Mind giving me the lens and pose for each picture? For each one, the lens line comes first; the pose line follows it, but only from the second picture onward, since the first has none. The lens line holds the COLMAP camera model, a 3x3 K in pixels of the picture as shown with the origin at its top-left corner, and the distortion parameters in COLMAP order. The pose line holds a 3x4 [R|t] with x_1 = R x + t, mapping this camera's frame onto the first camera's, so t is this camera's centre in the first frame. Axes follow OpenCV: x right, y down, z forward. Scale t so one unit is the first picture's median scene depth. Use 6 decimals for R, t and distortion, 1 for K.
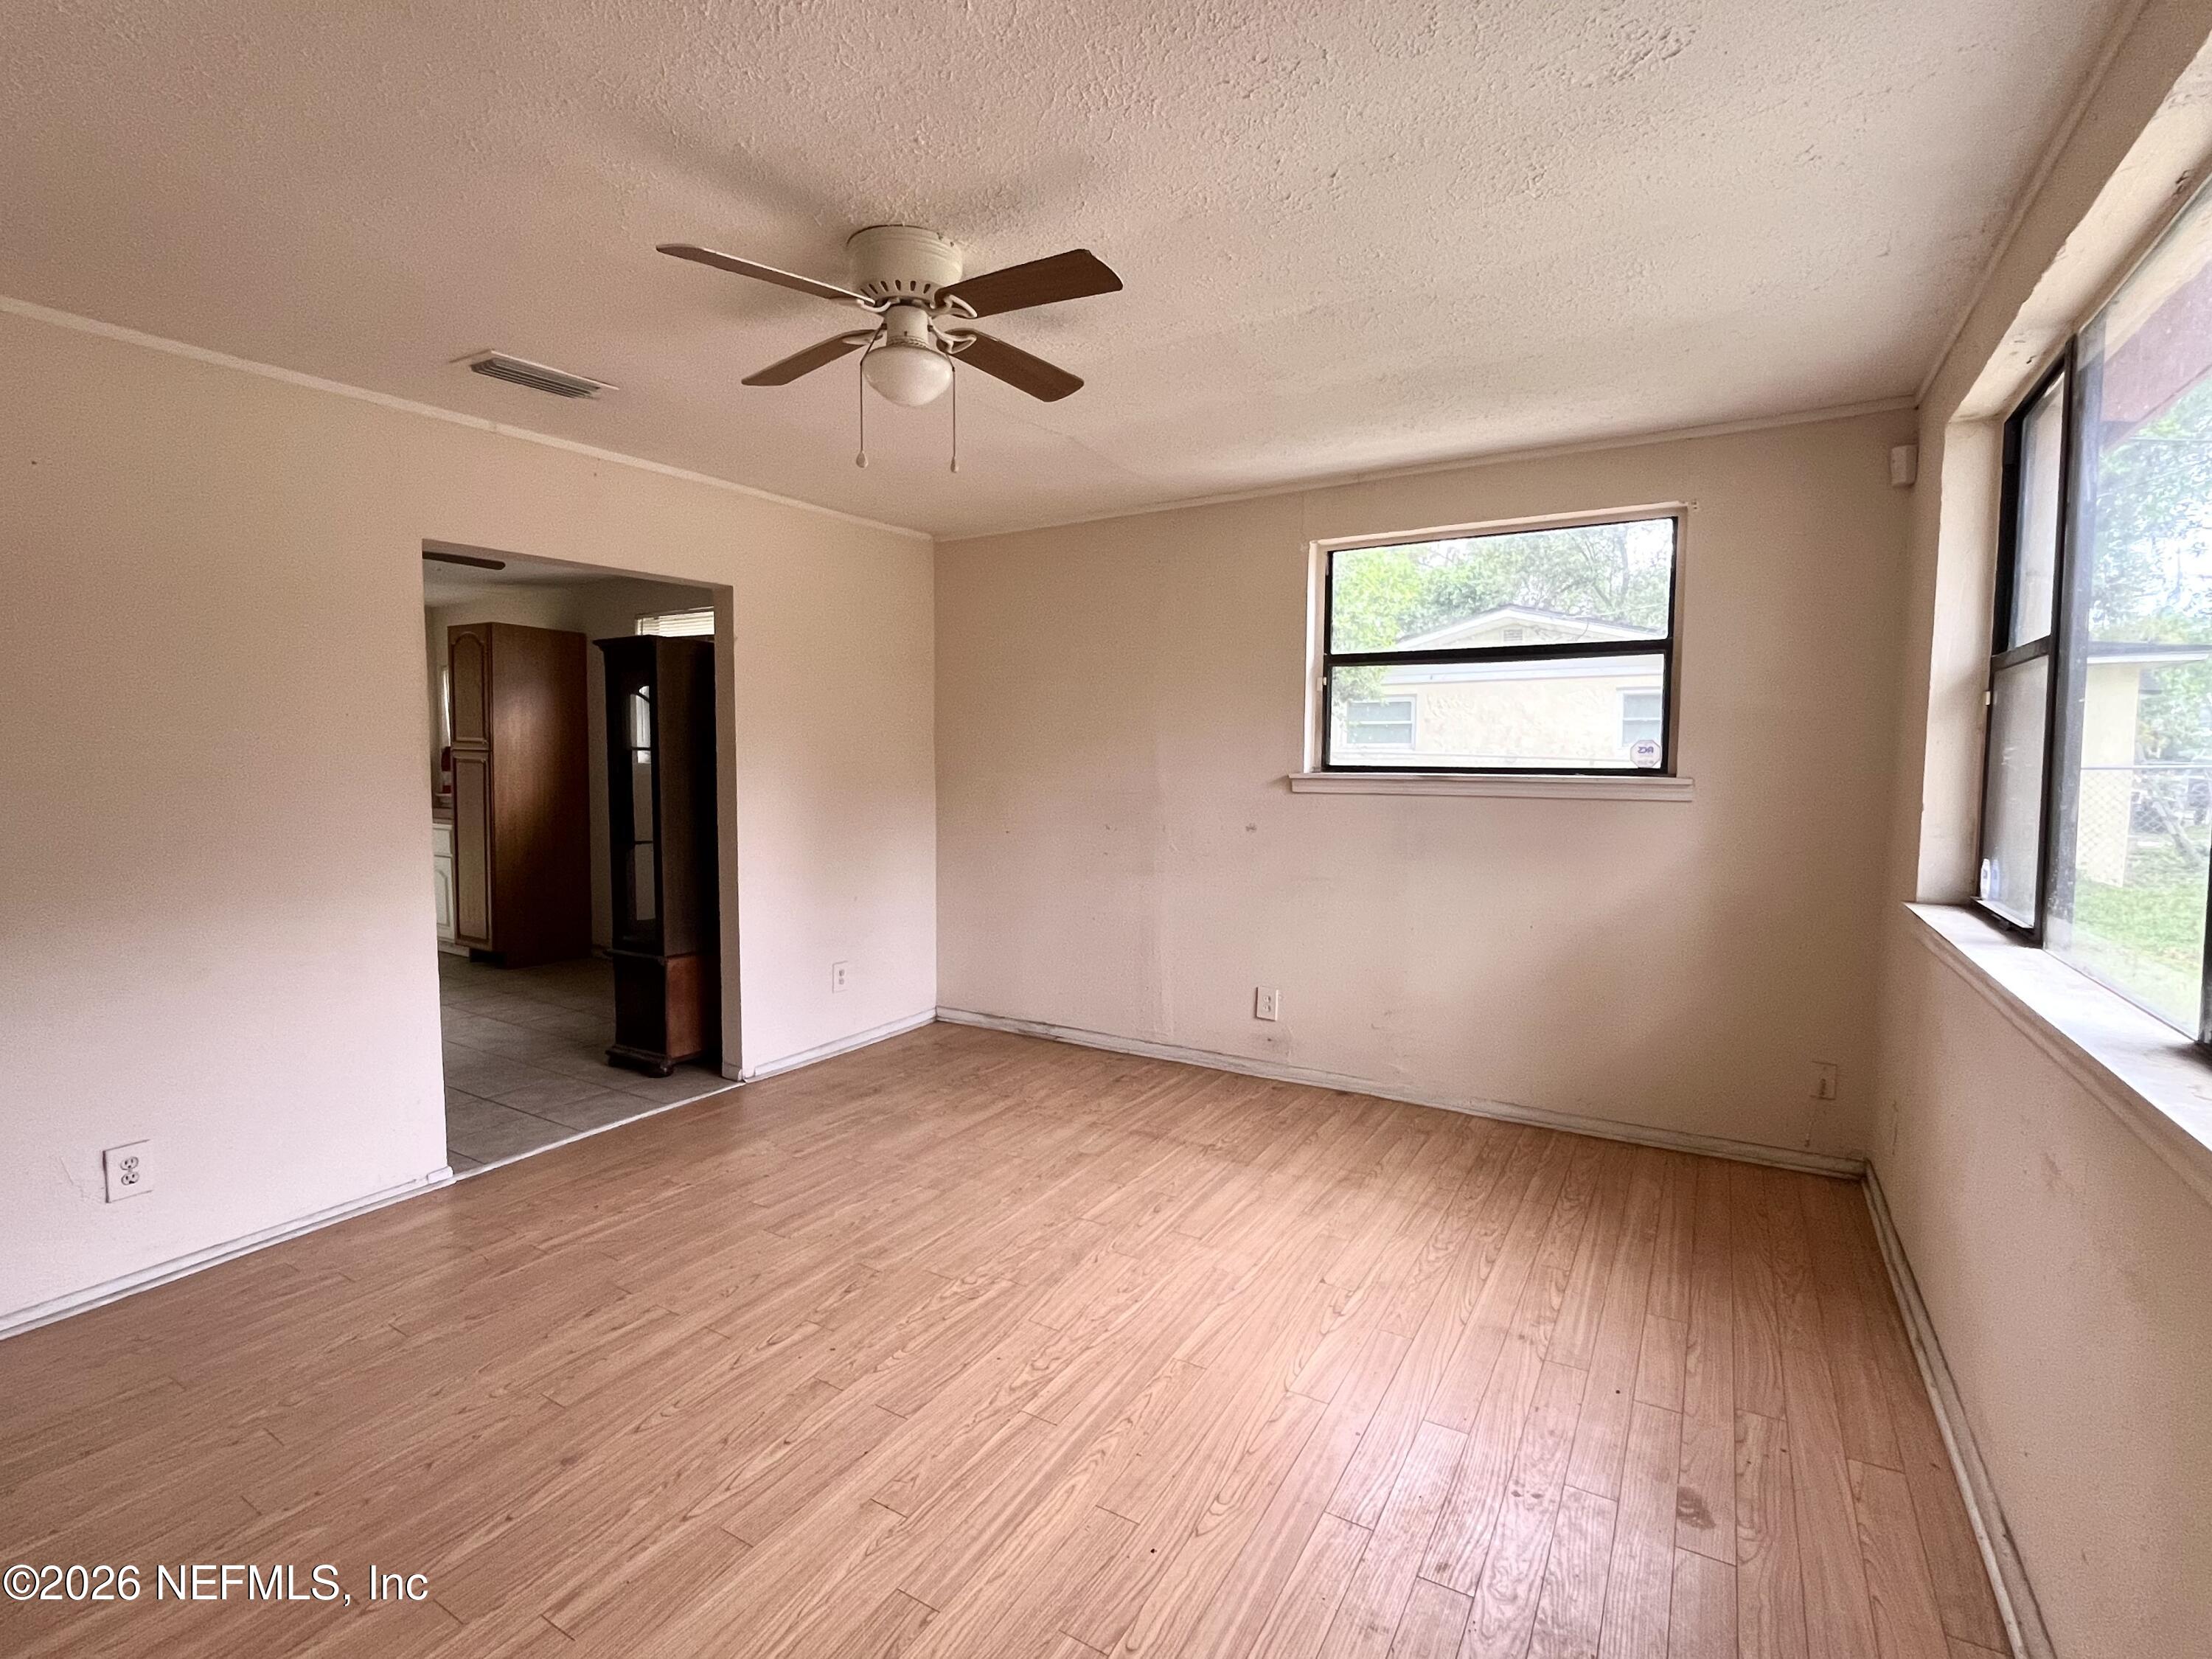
lens RADIAL K [[1025.4, 0, 1109.1], [0, 1025.4, 833.3], [0, 0, 1]] dist [-0.004395, -0.000540]
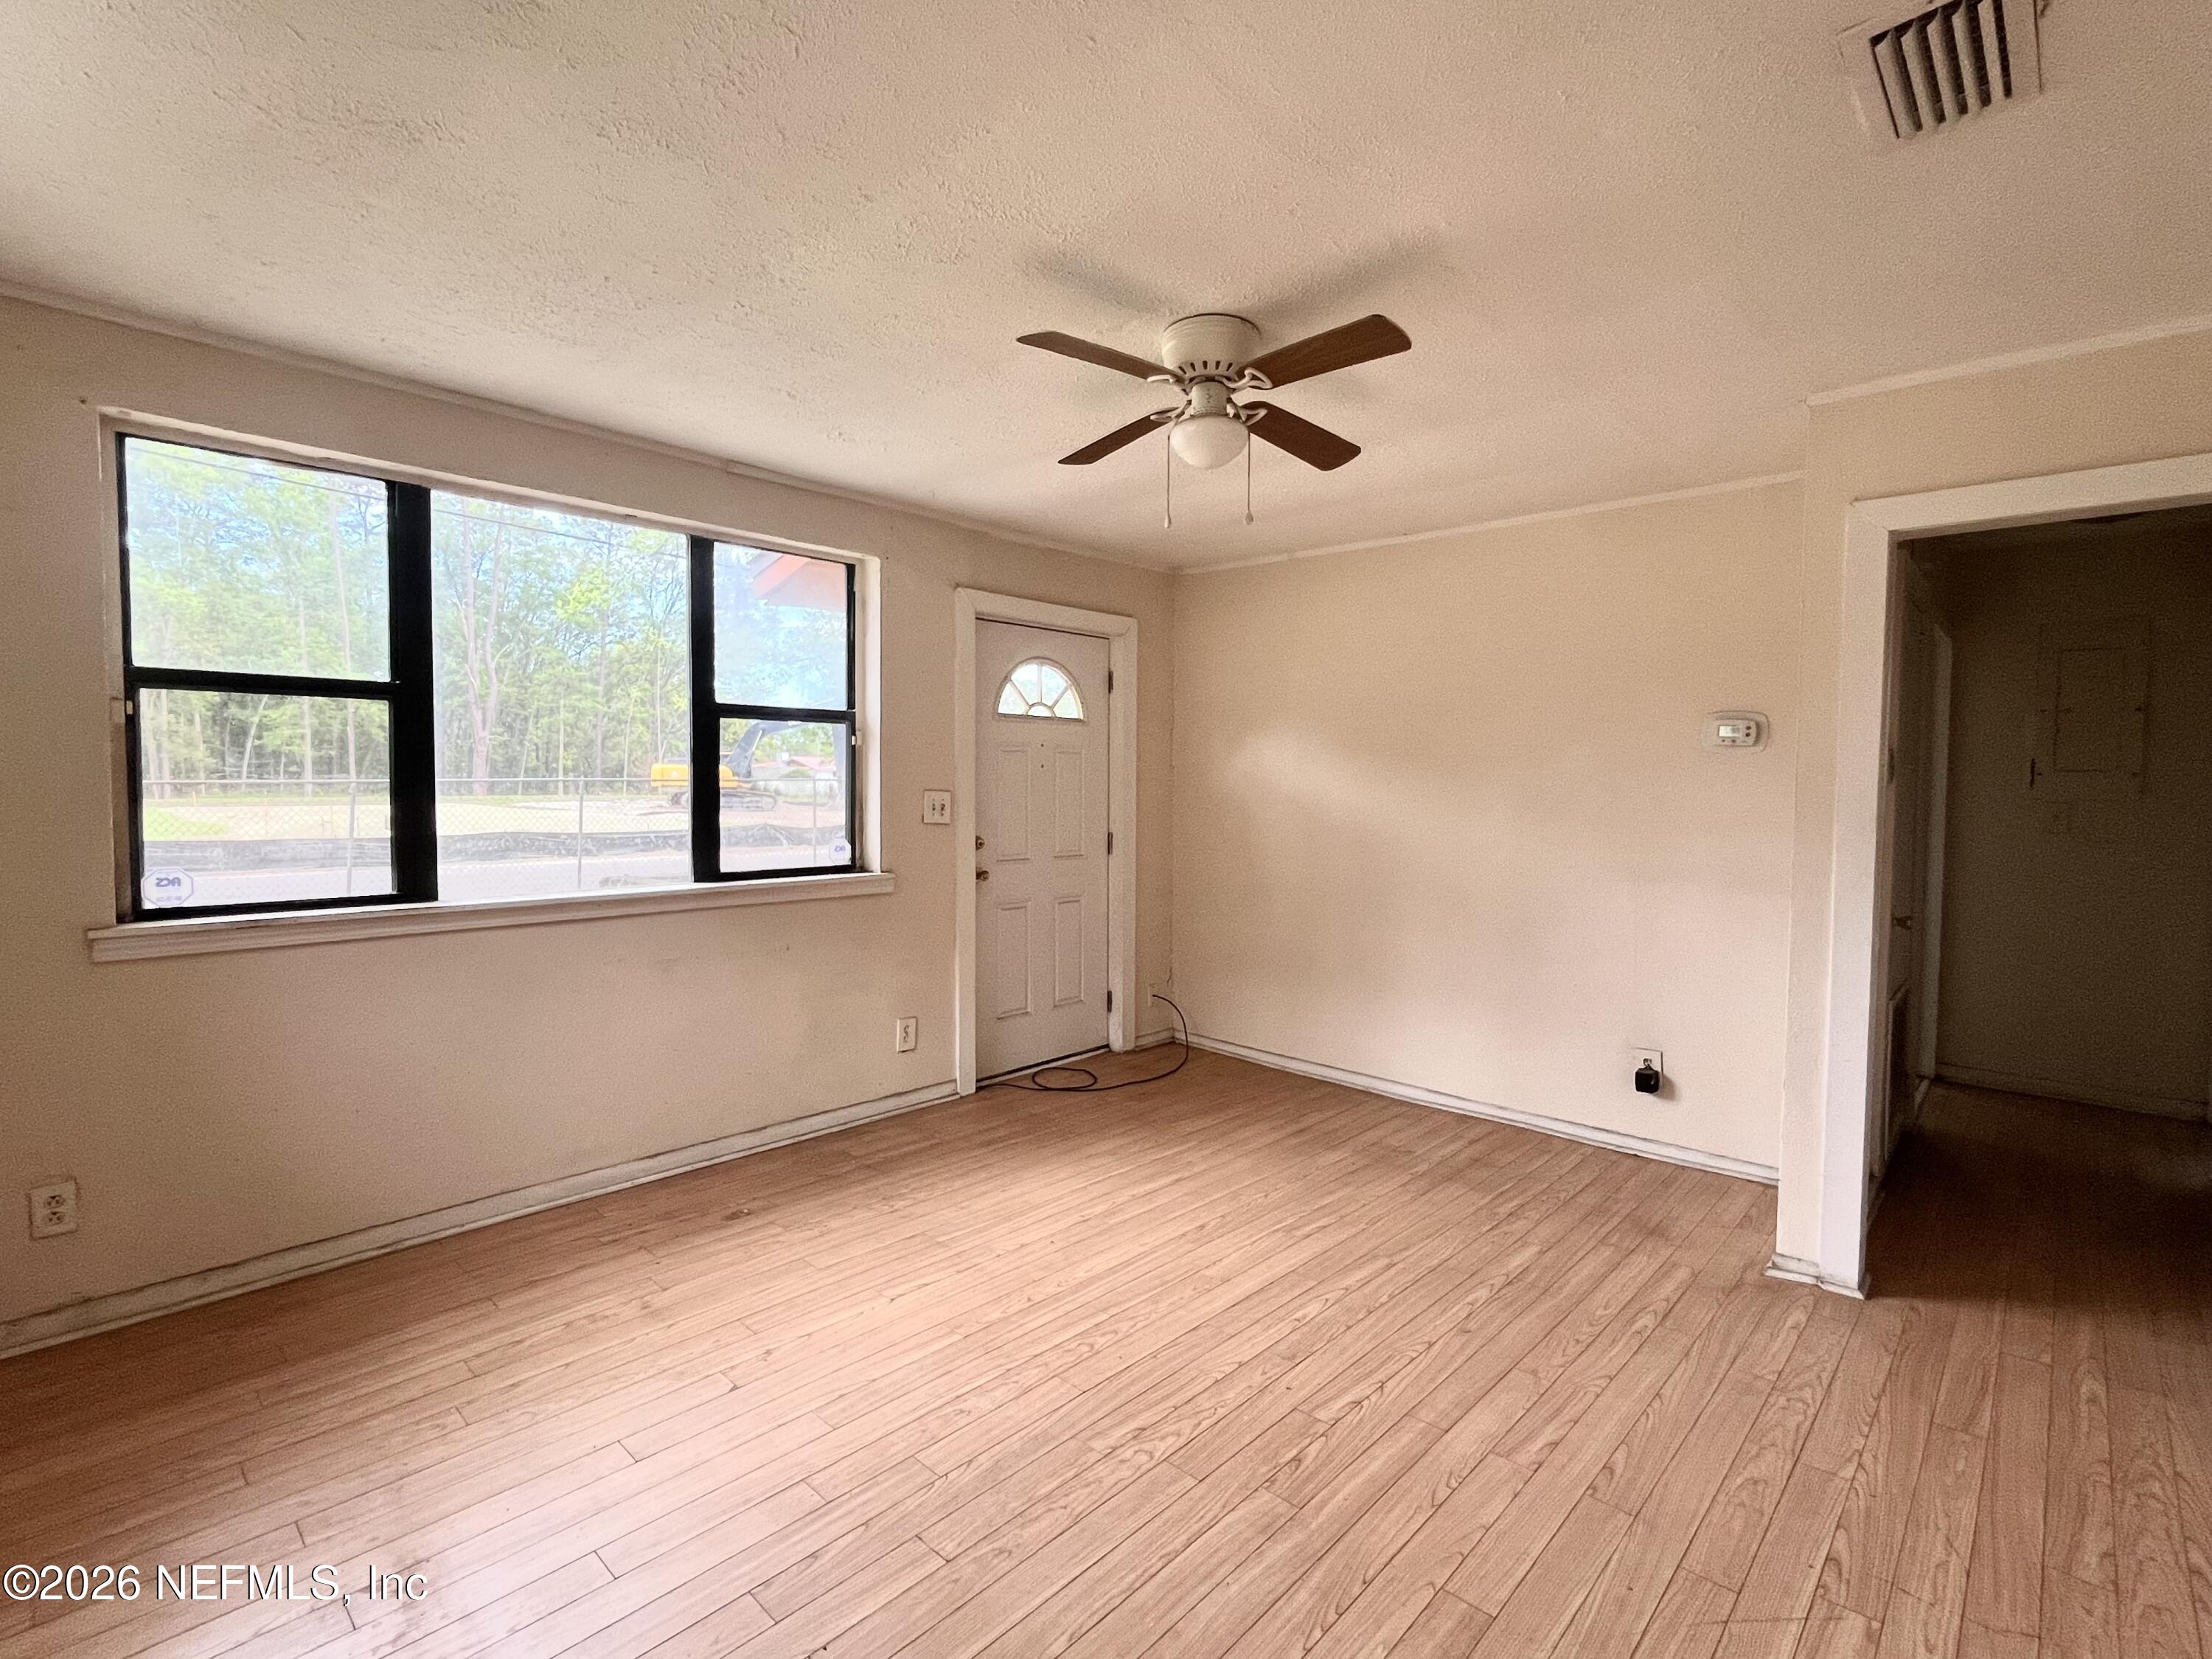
lens RADIAL K [[1025.4, 0, 1102.4], [0, 1025.4, 829.7], [0, 0, 1]] dist [-0.004395, -0.000540]
pose [[-0.975766, -0.020796, 0.217828, -0.190667], [0.005661, 0.992741, 0.120138, -0.089221], [-0.218745, 0.118460, -0.968565, 1.226229]]
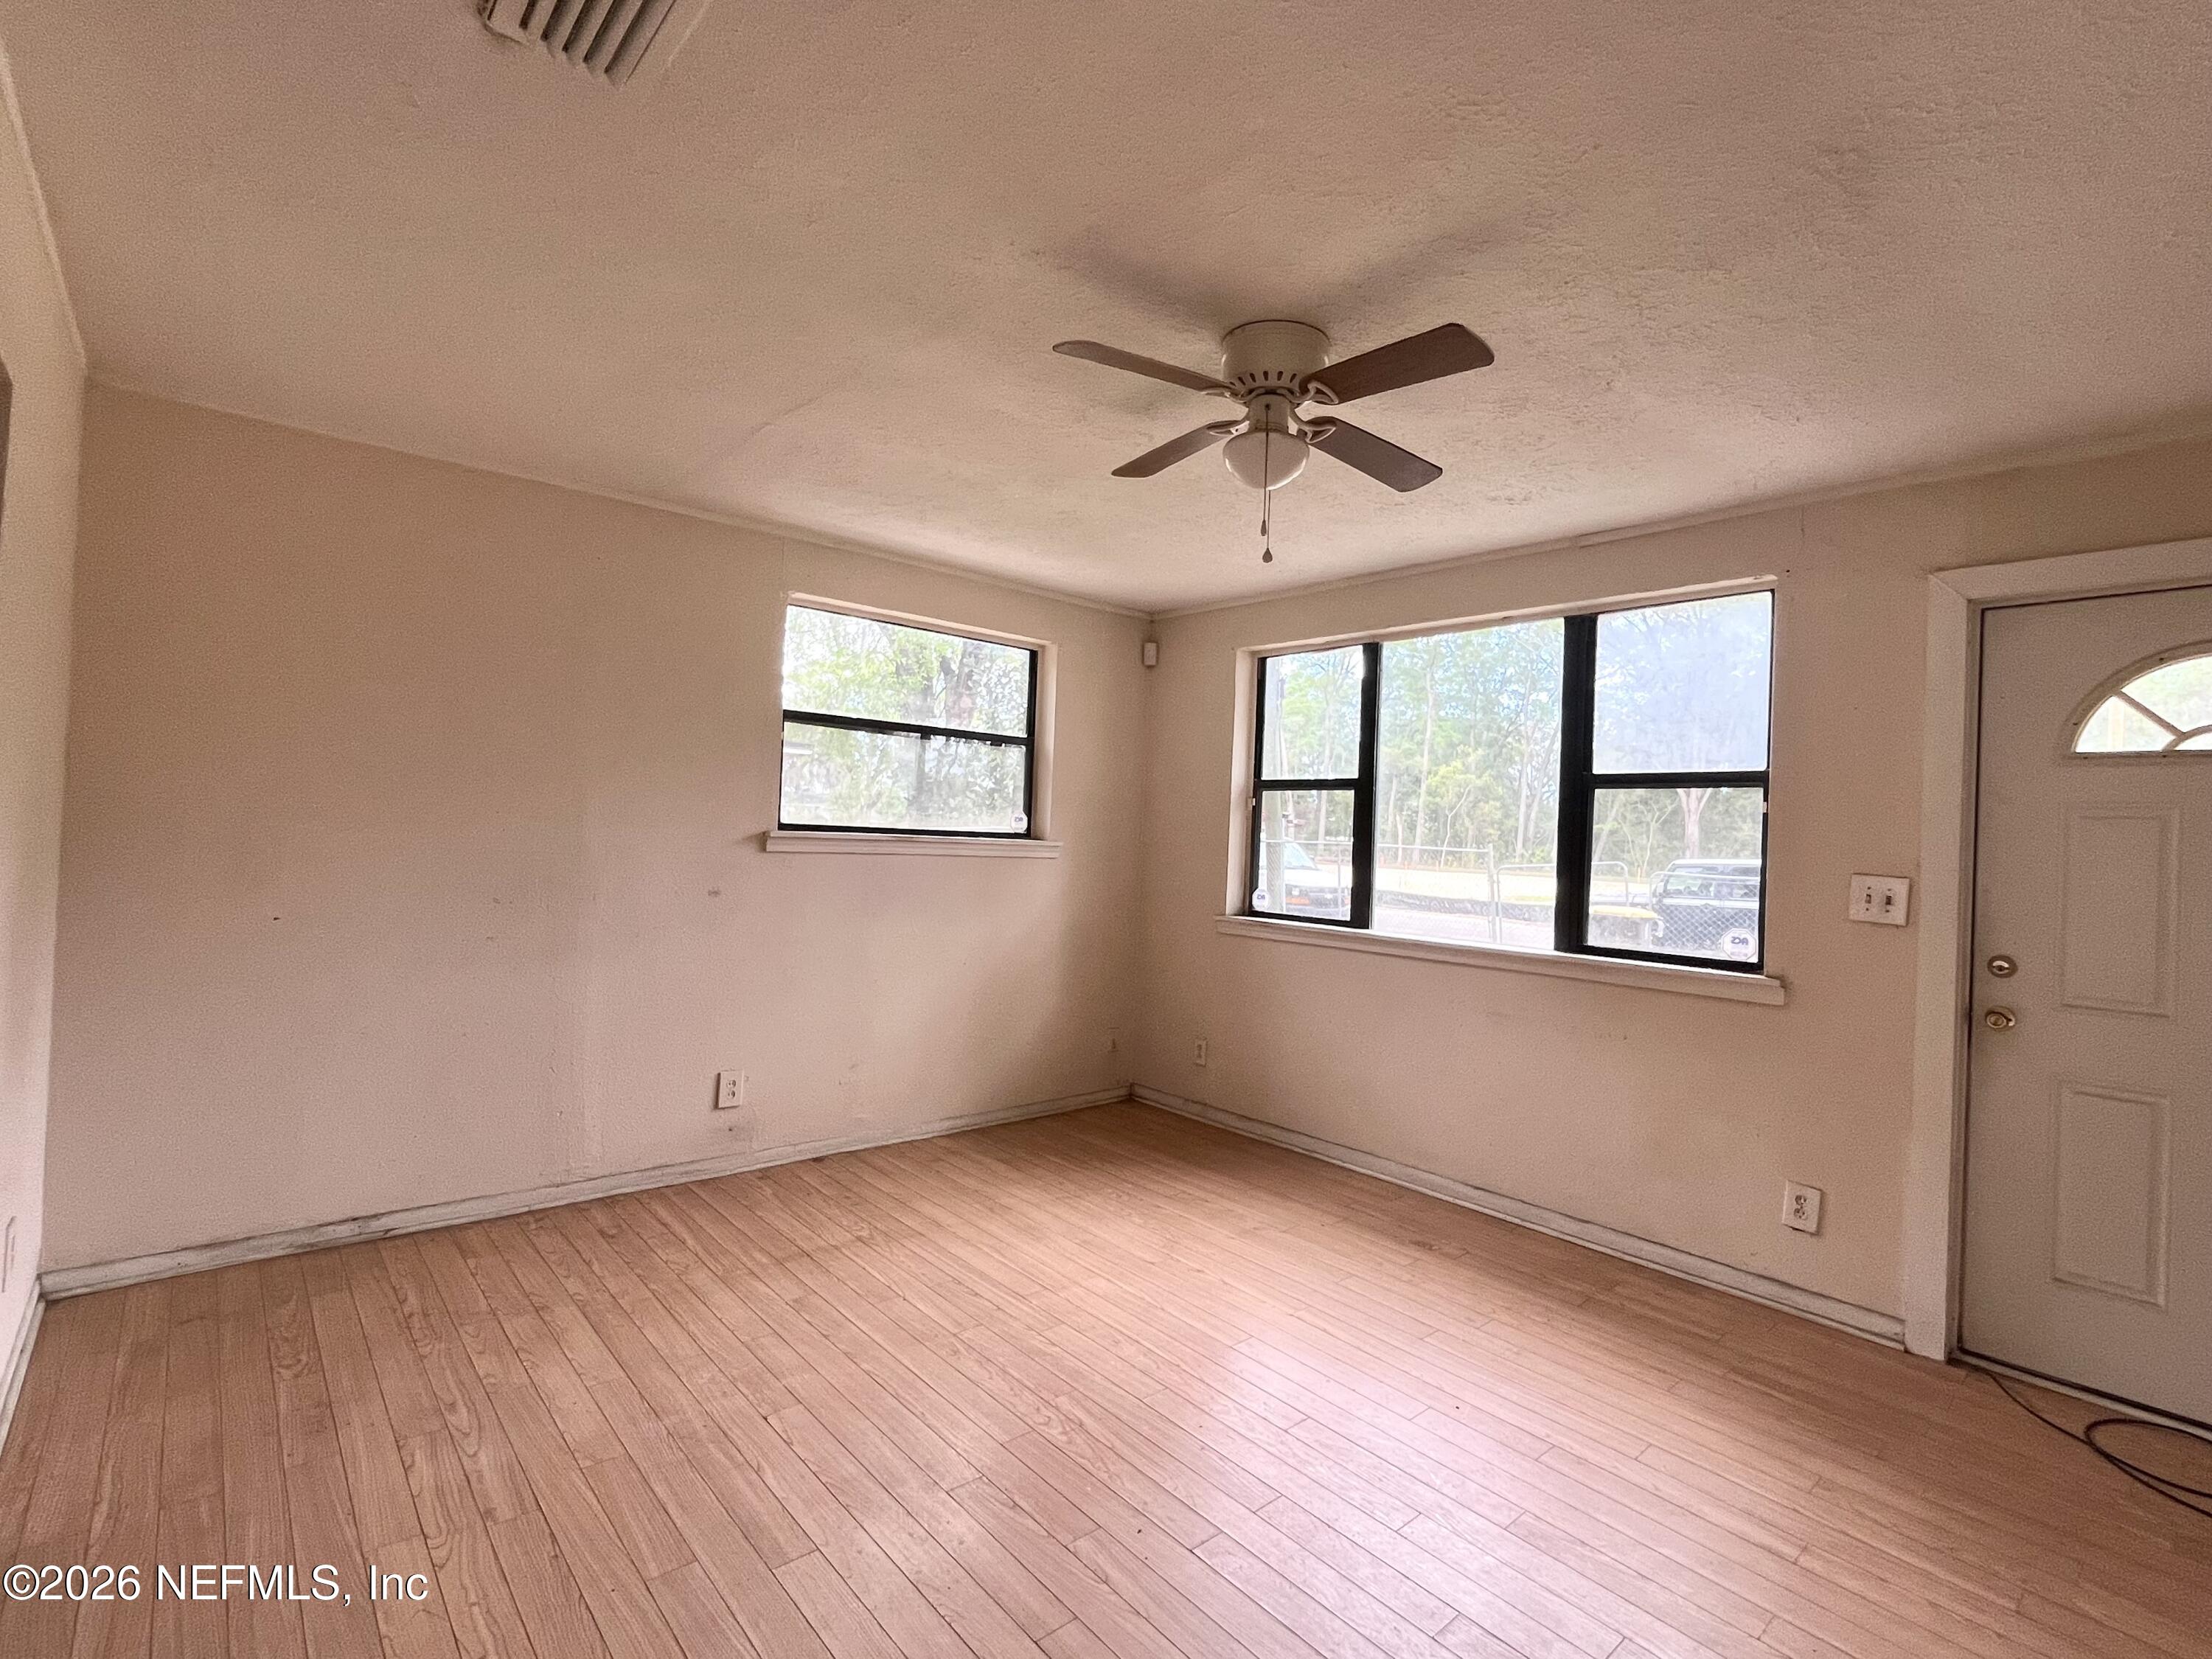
lens RADIAL K [[1025.4, 0, 1102.3], [0, 1025.4, 829.6], [0, 0, 1]] dist [-0.004395, -0.000540]
pose [[0.307349, 0.014012, 0.951494, -0.691806], [0.031139, 0.999208, -0.024773, -0.030786], [-0.951087, 0.037243, 0.306669, 0.480494]]
